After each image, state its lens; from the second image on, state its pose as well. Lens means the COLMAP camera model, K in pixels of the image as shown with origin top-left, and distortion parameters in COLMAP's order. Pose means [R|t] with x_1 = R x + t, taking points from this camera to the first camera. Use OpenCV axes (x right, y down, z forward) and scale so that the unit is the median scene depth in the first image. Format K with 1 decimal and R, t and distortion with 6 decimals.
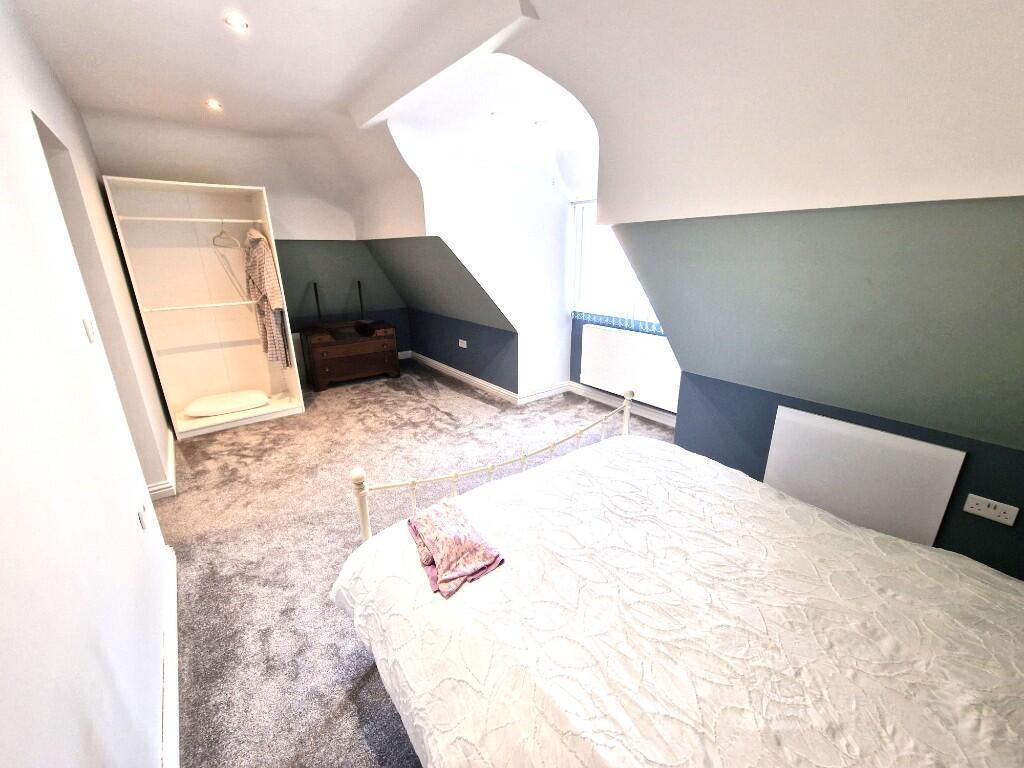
lens RADIAL K [[419.6, 0, 513.6], [0, 419.6, 384.4], [0, 0, 1]] dist [0.001446, -0.001059]
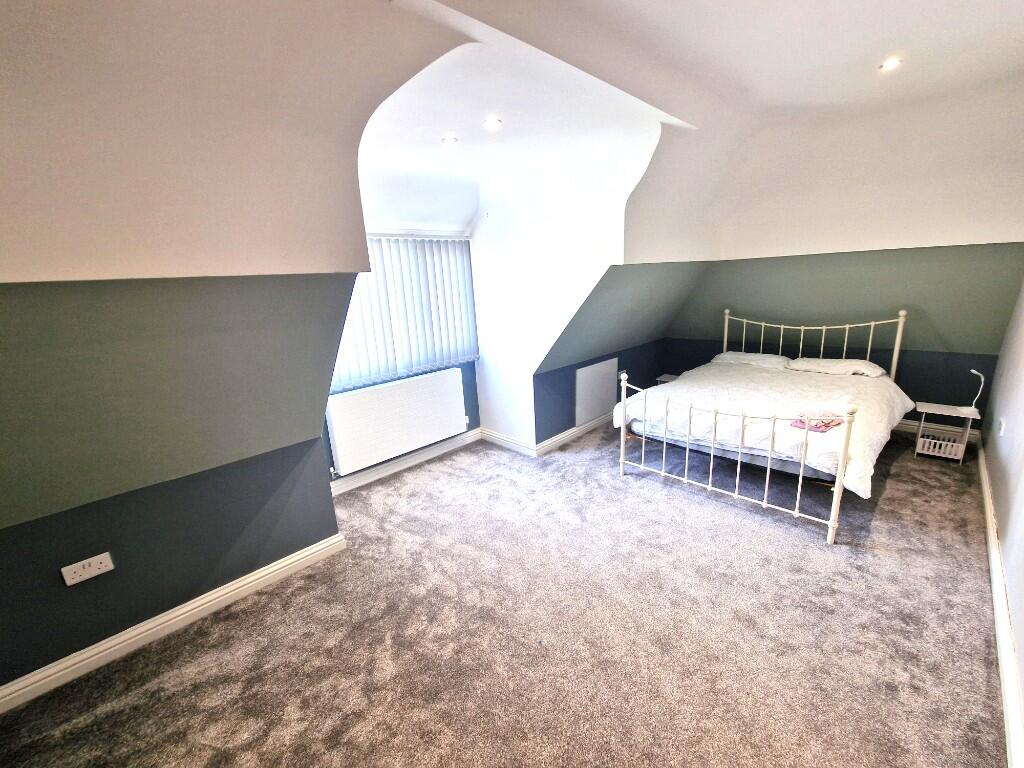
lens RADIAL K [[419.6, 0, 513.7], [0, 419.6, 384.3], [0, 0, 1]] dist [0.001446, -0.001059]
pose [[-0.126077, -0.224787, 0.966217, -0.623866], [0.355407, 0.899100, 0.255548, -0.260810], [-0.926170, 0.375619, -0.033465, 0.795251]]
